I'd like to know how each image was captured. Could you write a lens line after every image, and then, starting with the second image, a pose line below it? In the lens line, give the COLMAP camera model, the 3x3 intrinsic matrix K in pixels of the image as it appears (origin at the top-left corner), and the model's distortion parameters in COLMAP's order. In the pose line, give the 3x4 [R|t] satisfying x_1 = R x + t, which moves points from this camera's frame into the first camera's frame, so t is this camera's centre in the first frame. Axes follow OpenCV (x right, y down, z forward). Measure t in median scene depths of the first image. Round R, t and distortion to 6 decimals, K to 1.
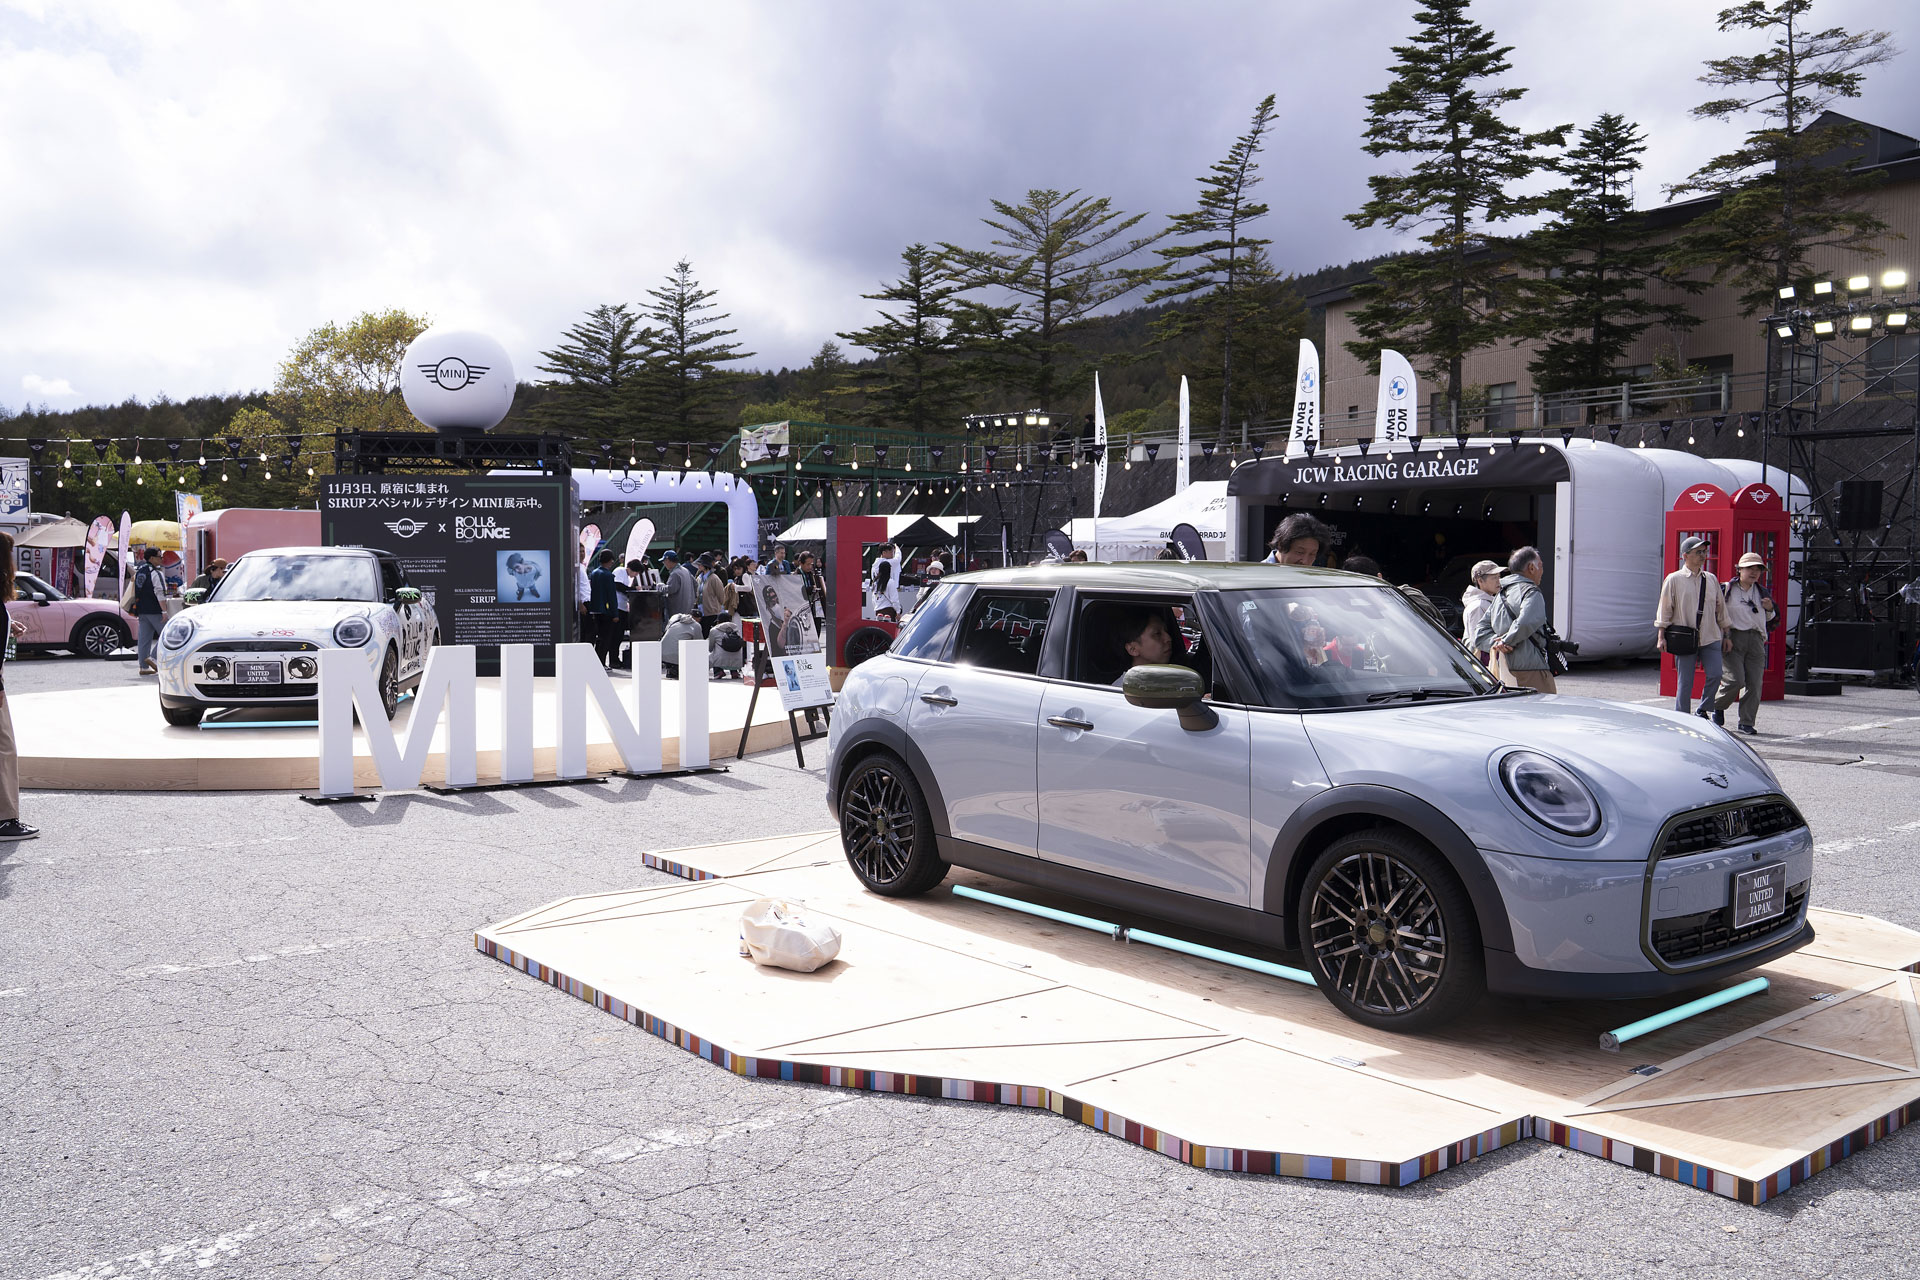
lens RADIAL K [[1539.3, 0, 961.5], [0, 1539.3, 641.7], [0, 0, 1]] dist [-0.052625, 0.049576]
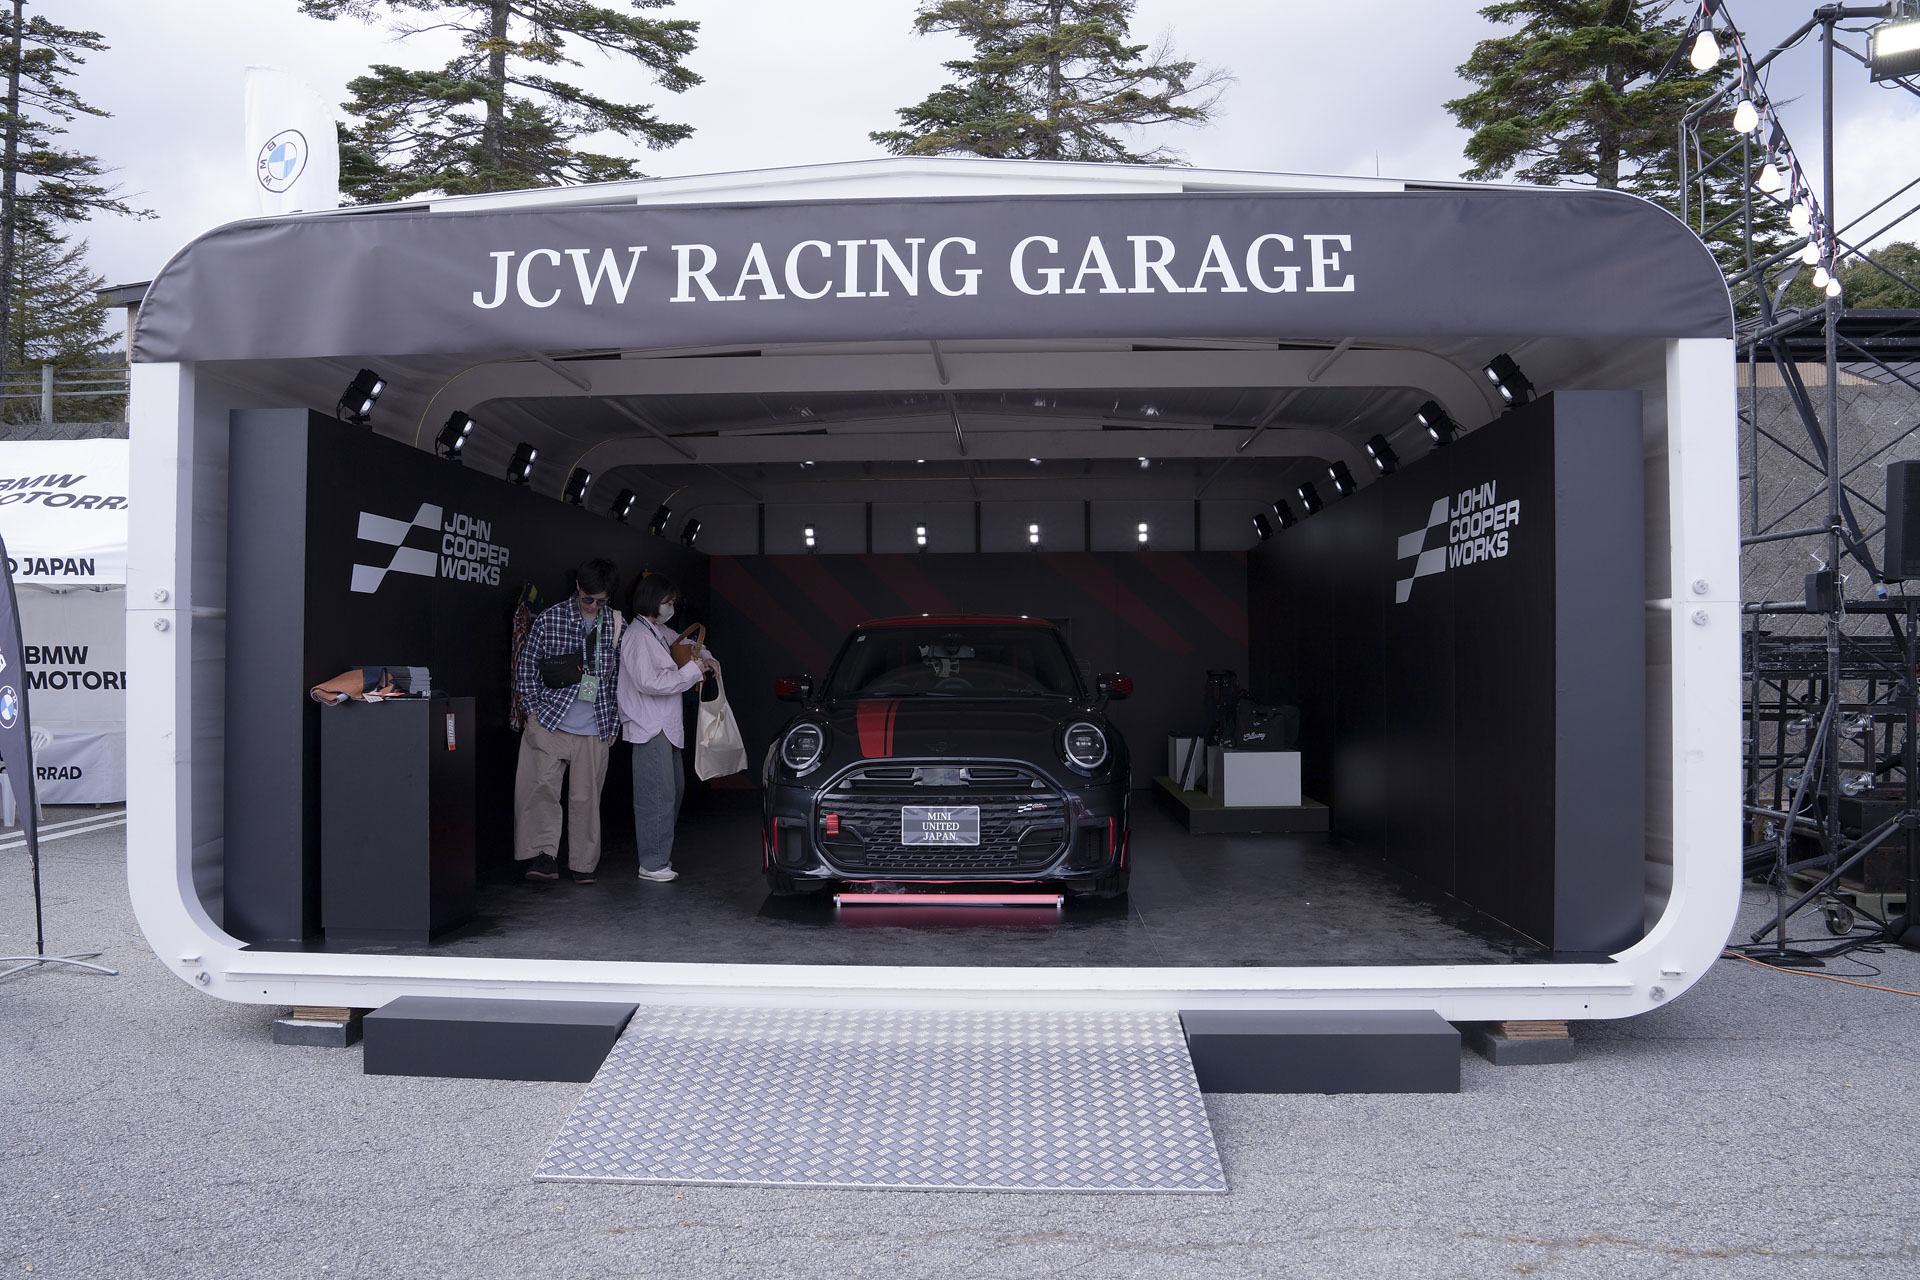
lens RADIAL K [[1355.7, 0, 957.3], [0, 1355.7, 648.0], [0, 0, 1]] dist [-0.057941, 0.009526]
pose [[0.679121, -0.005665, 0.734004, 0.089380], [0.039619, 0.998795, -0.028949, -0.032378], [-0.732956, 0.048740, 0.678528, 0.624484]]
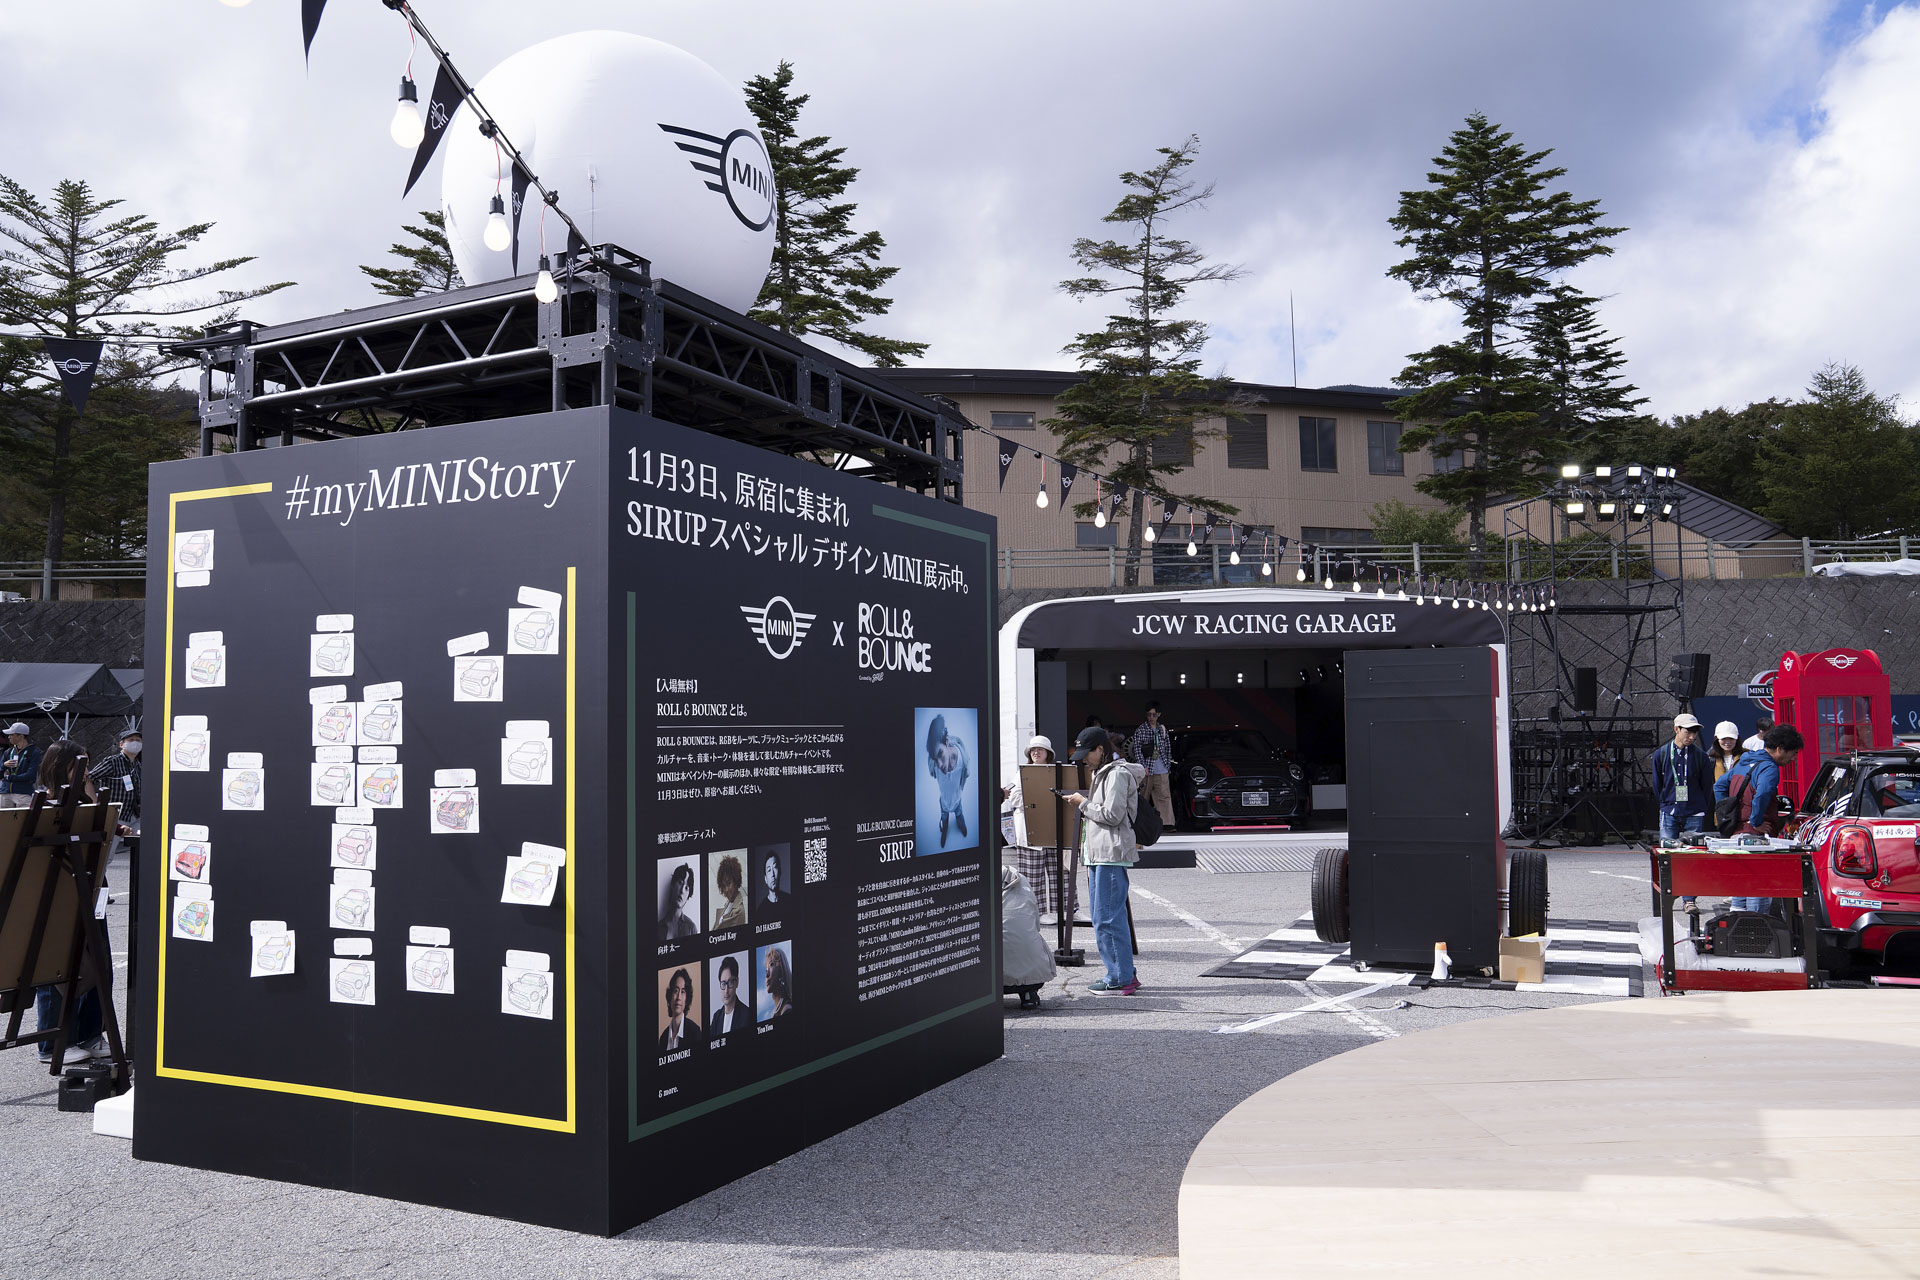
lens RADIAL K [[1539.3, 0, 952.3], [0, 1539.3, 640.8], [0, 0, 1]] dist [-0.052625, 0.049576]
pose [[0.599481, 0.044419, 0.799156, -0.350482], [0.051092, 0.994299, -0.093591, -0.025069], [-0.798757, 0.096936, 0.593794, 0.475922]]
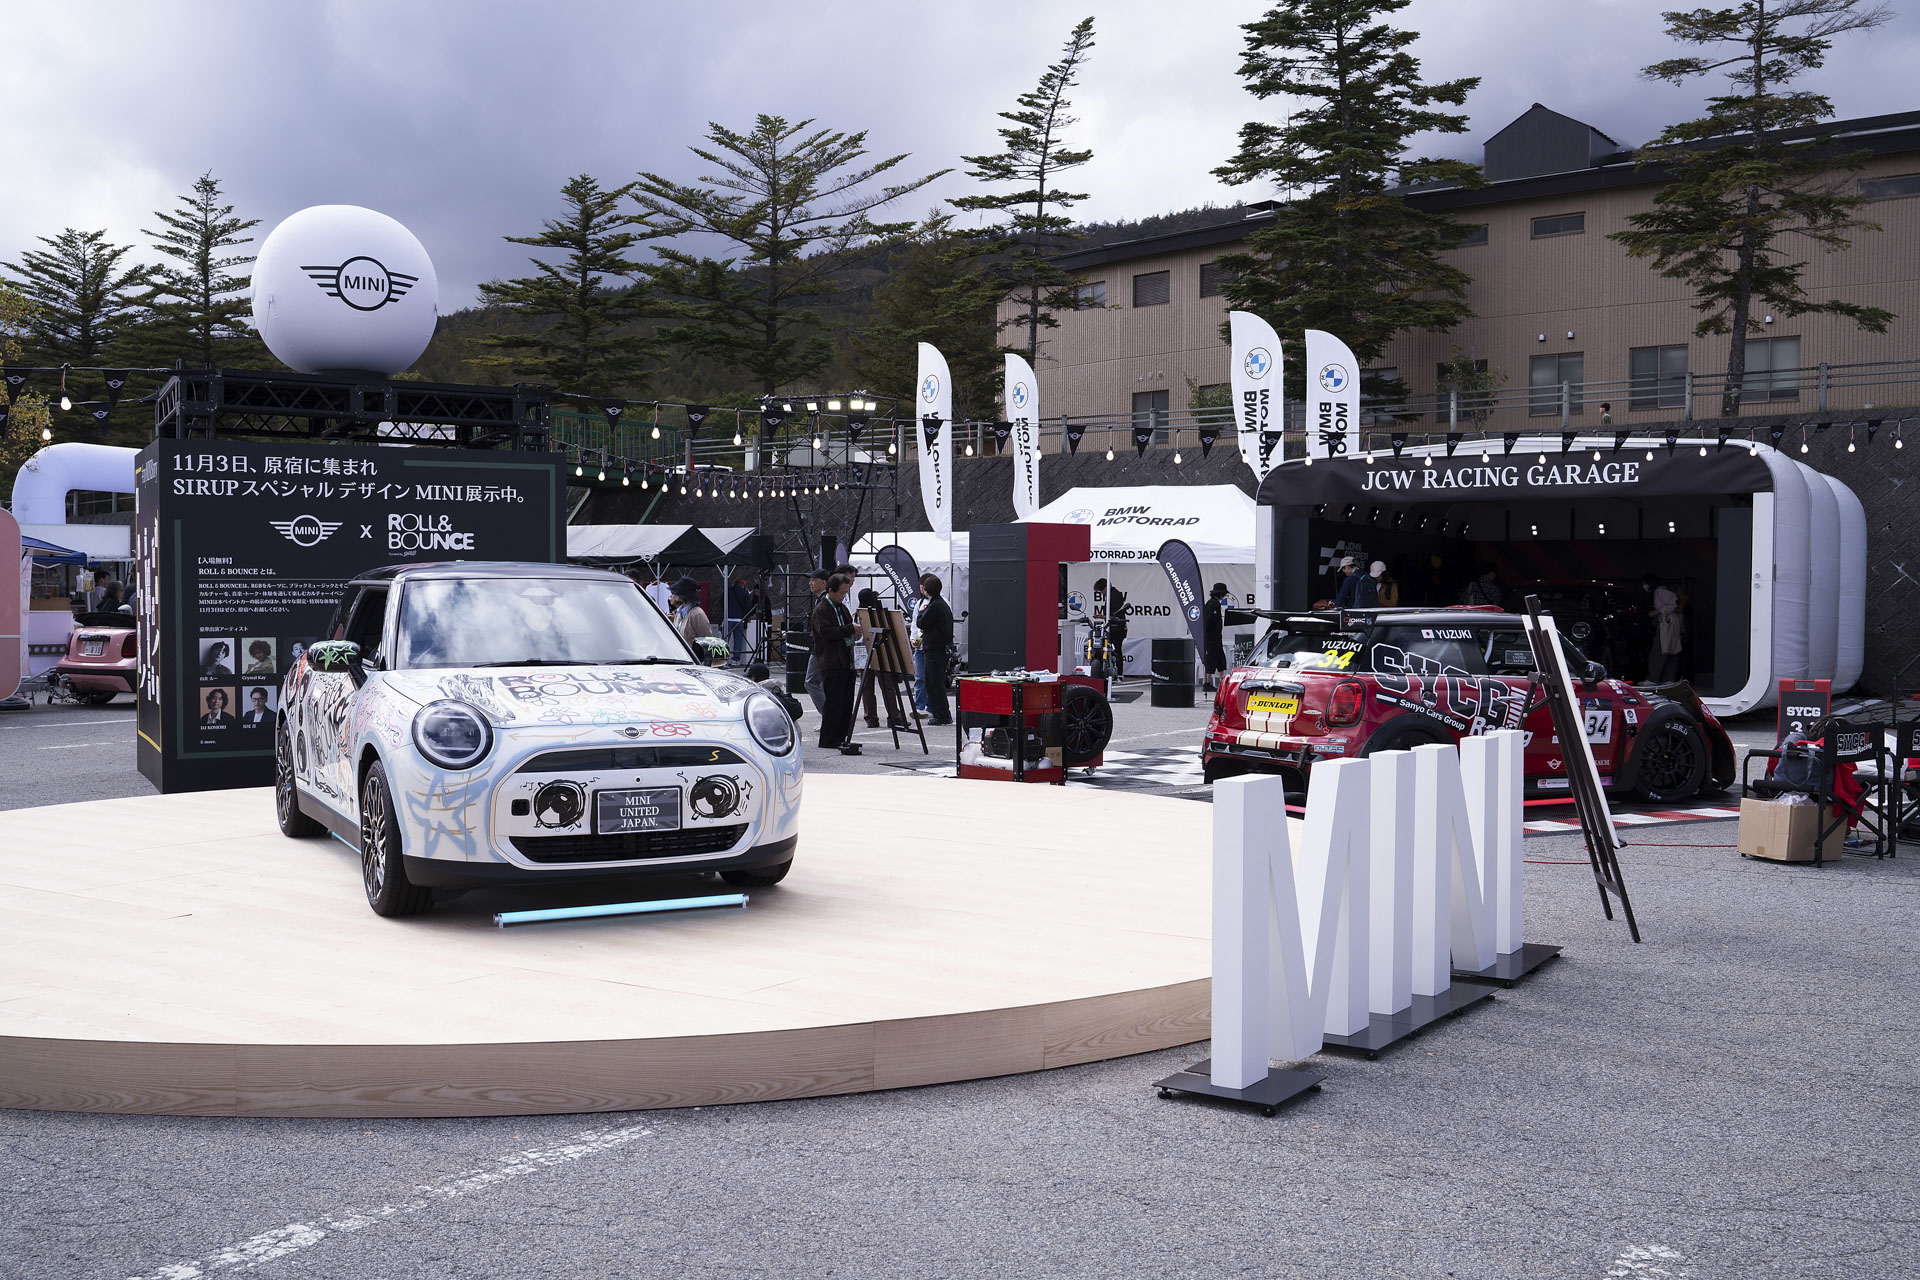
lens RADIAL K [[1788.0, 0, 948.1], [0, 1788.0, 636.5], [0, 0, 1]] dist [0.011249, 0.000000]
pose [[0.954994, -0.004295, 0.296595, -0.198460], [0.011267, 0.999699, -0.021804, -0.008467], [-0.296412, 0.024164, 0.954754, 0.148464]]
